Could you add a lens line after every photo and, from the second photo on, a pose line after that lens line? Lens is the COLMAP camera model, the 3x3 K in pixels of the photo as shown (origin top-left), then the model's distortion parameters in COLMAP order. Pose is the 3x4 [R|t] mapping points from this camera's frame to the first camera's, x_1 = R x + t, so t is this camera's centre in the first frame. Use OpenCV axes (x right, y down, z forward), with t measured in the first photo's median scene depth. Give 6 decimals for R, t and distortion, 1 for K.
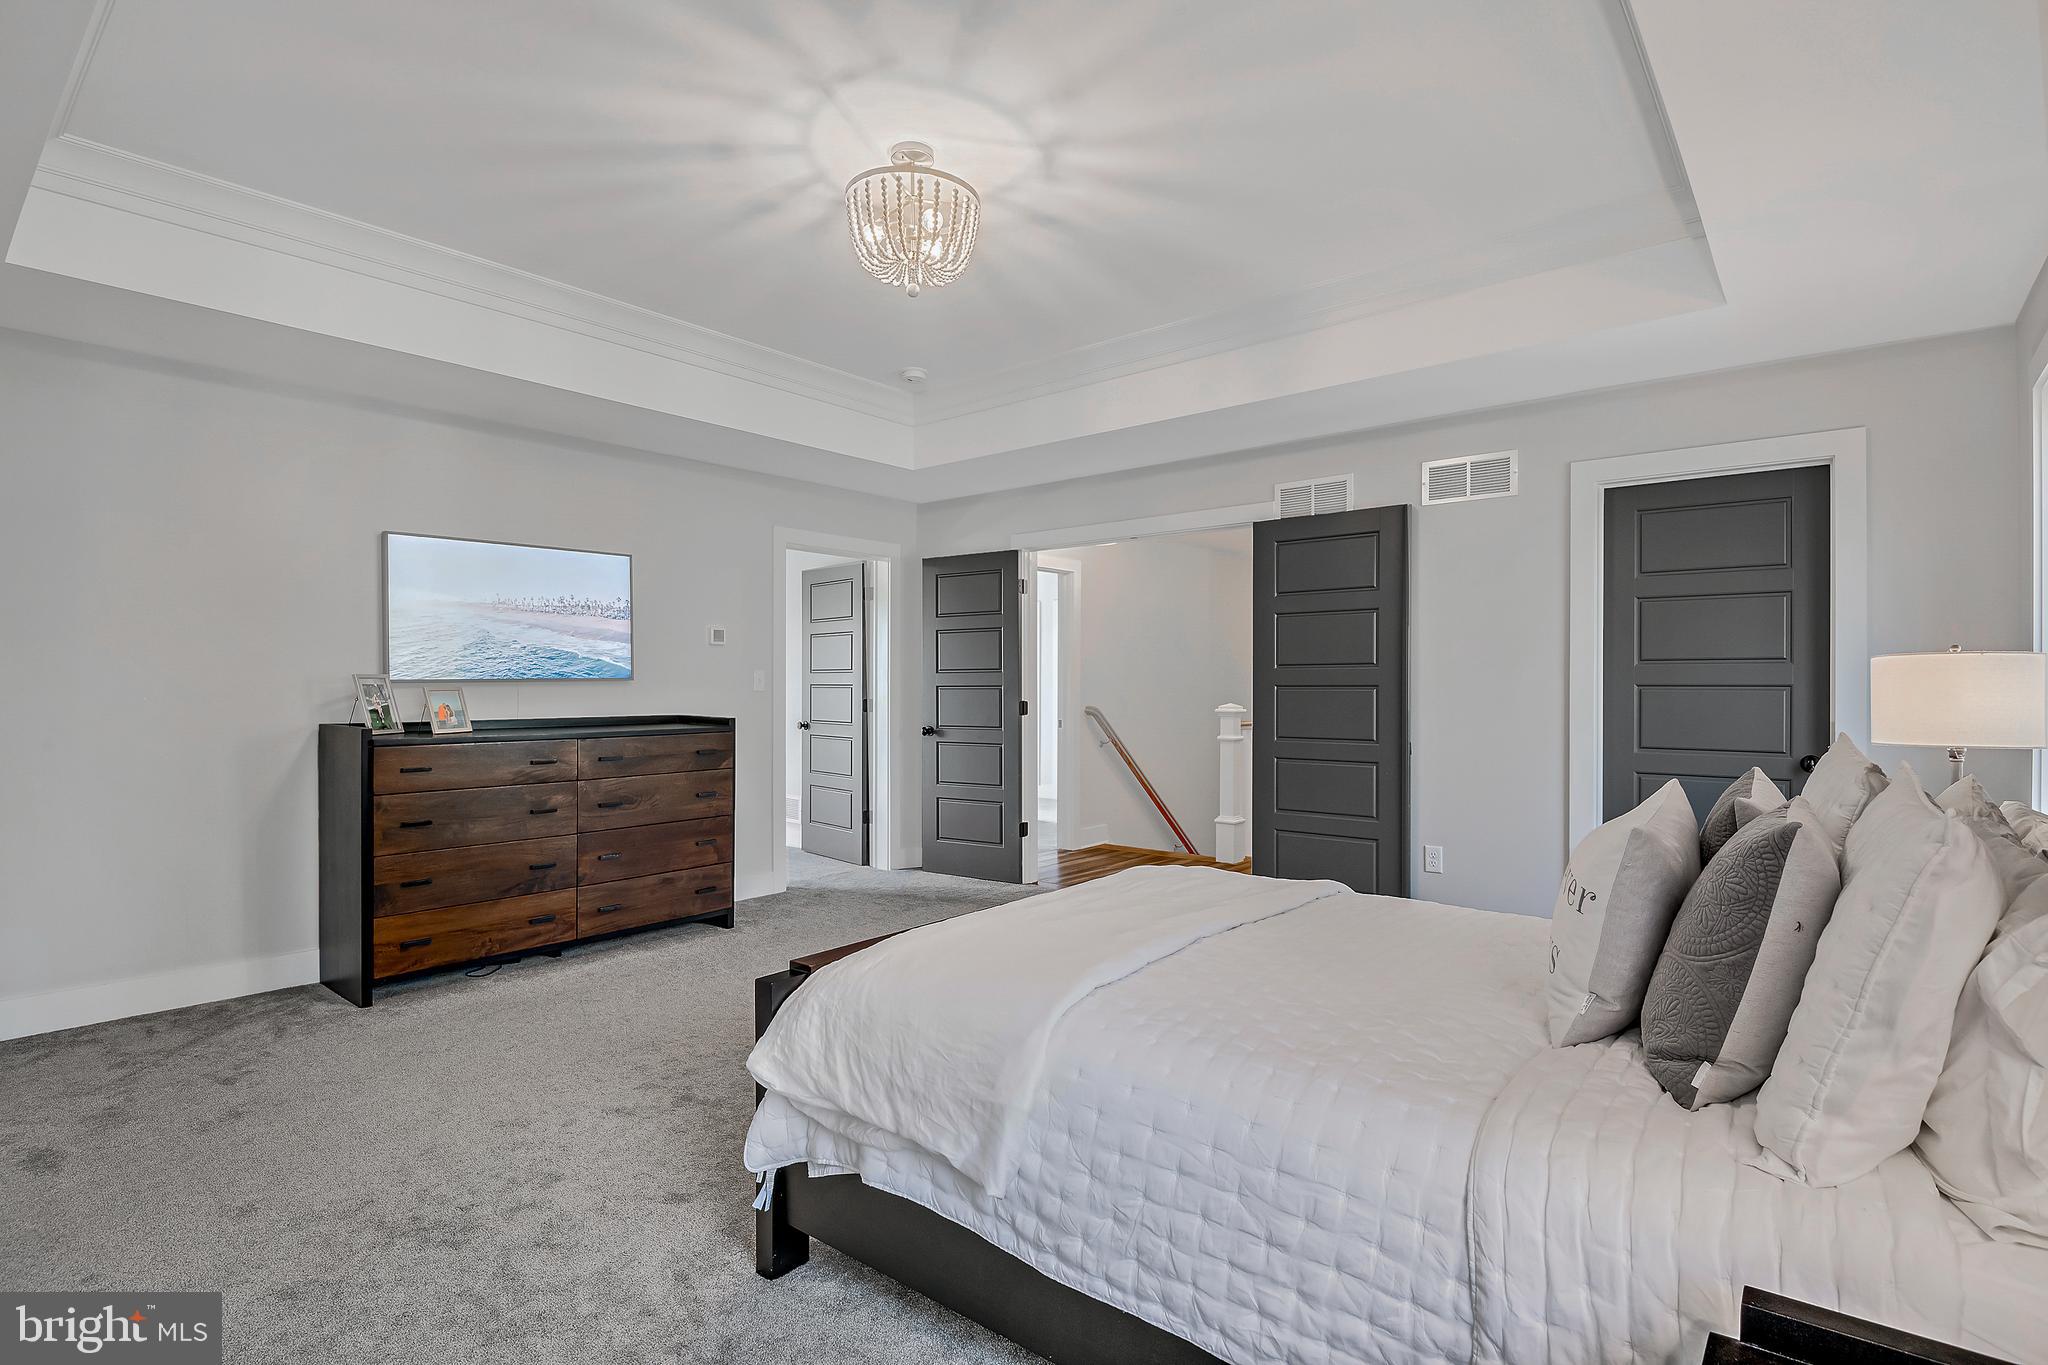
lens RADIAL K [[990.9, 0, 1025.0], [0, 990.9, 686.2], [0, 0, 1]] dist [-0.005842, -0.000458]
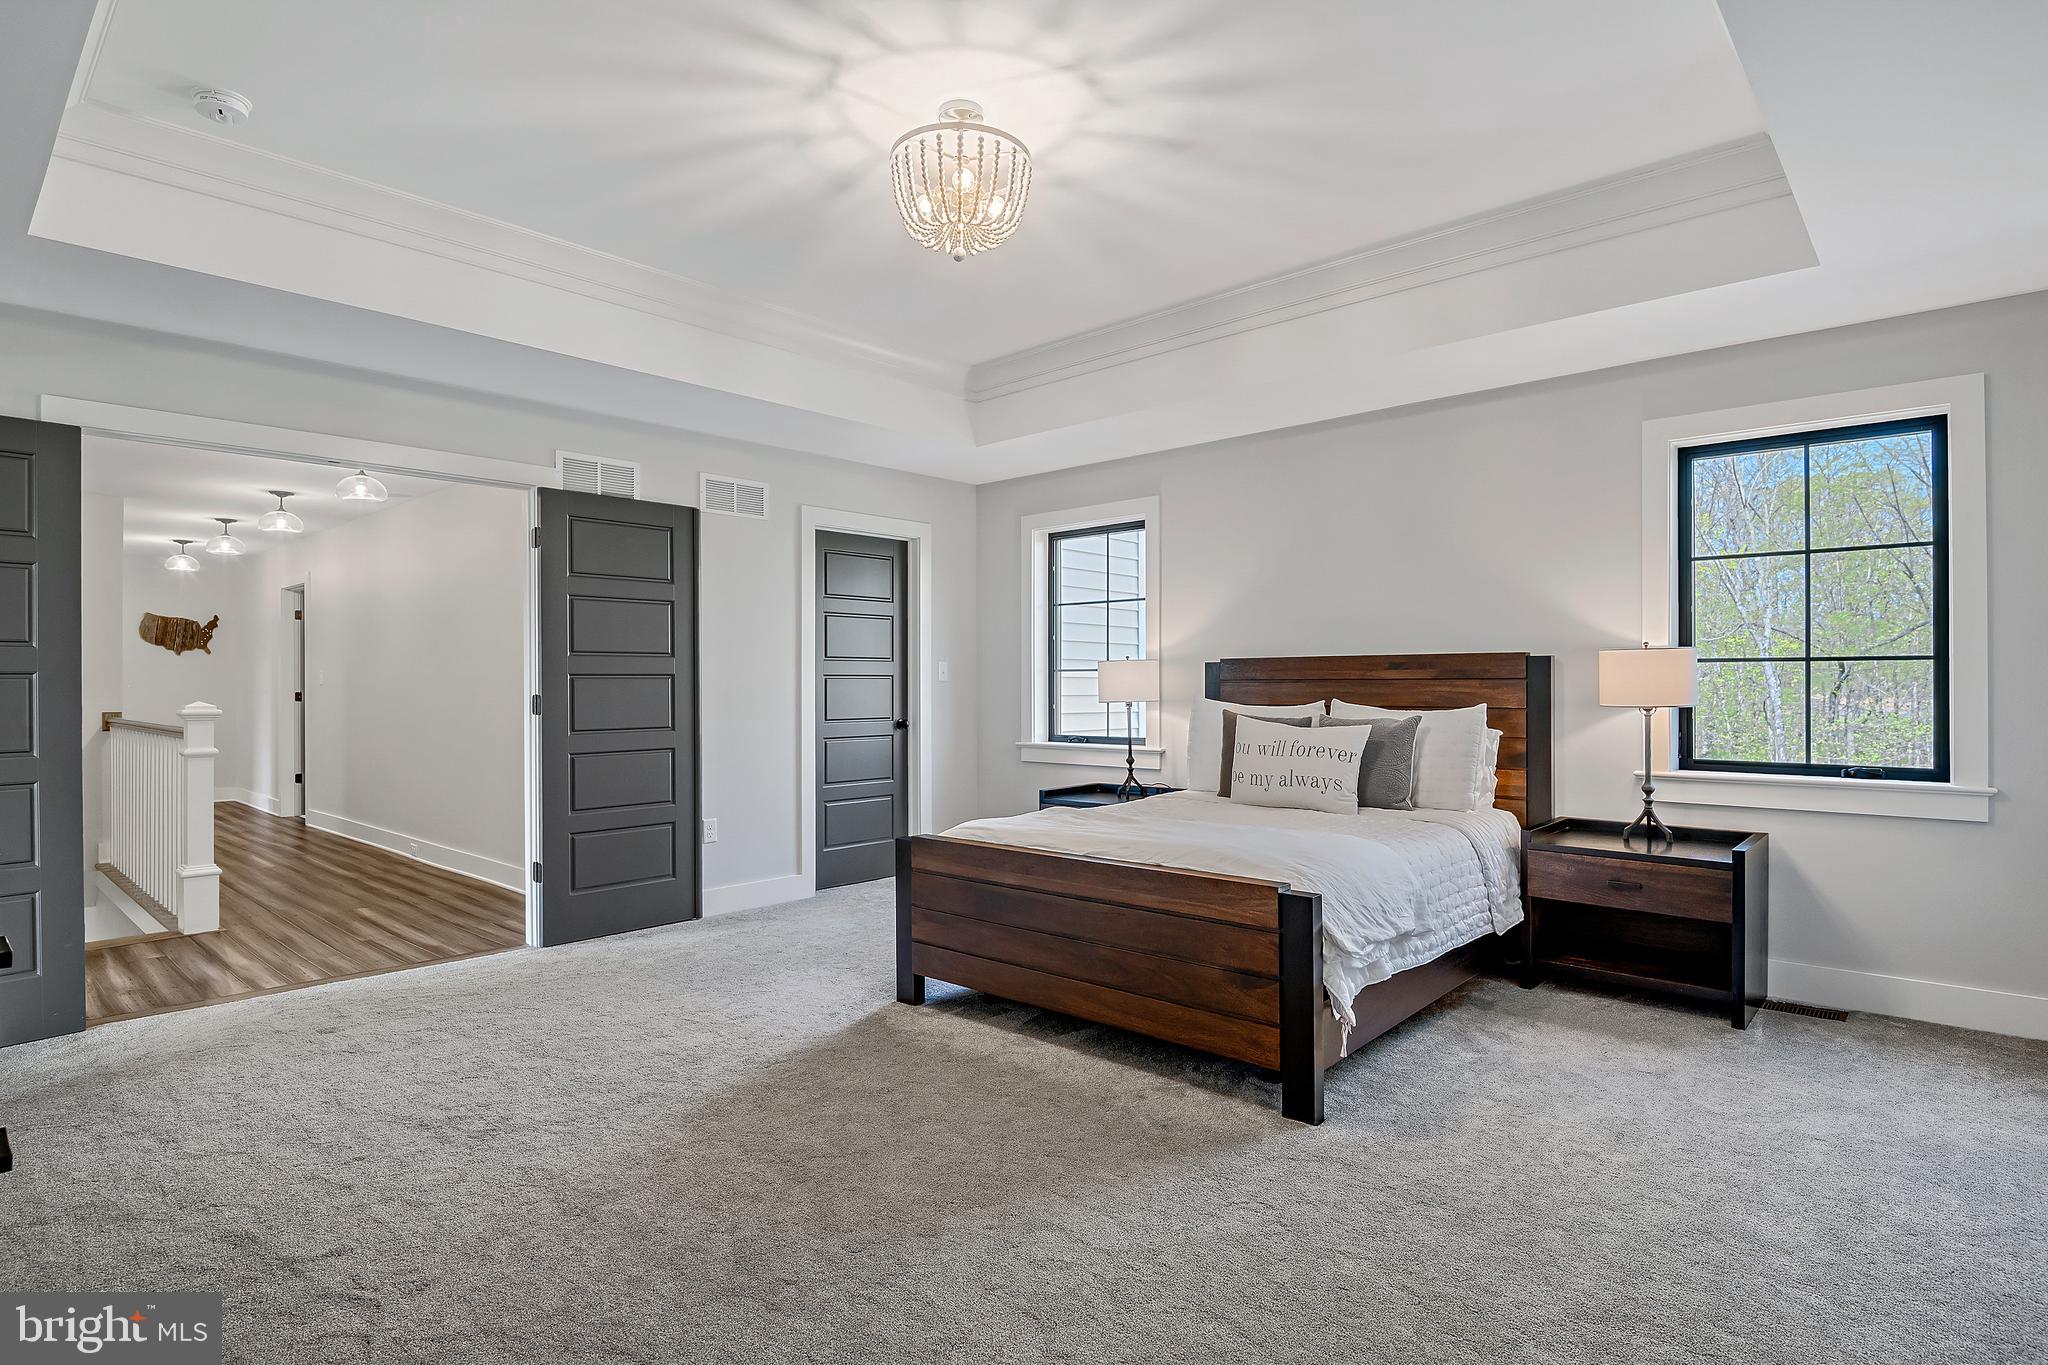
lens RADIAL K [[1041.1, 0, 1028.4], [0, 1041.1, 671.8], [0, 0, 1]] dist [-0.003986, -0.009289]
pose [[0.048260, 0.004932, 0.998823, -0.761441], [-0.003307, 0.999983, -0.004778, -0.001608], [-0.998829, -0.003072, 0.048275, 0.616866]]
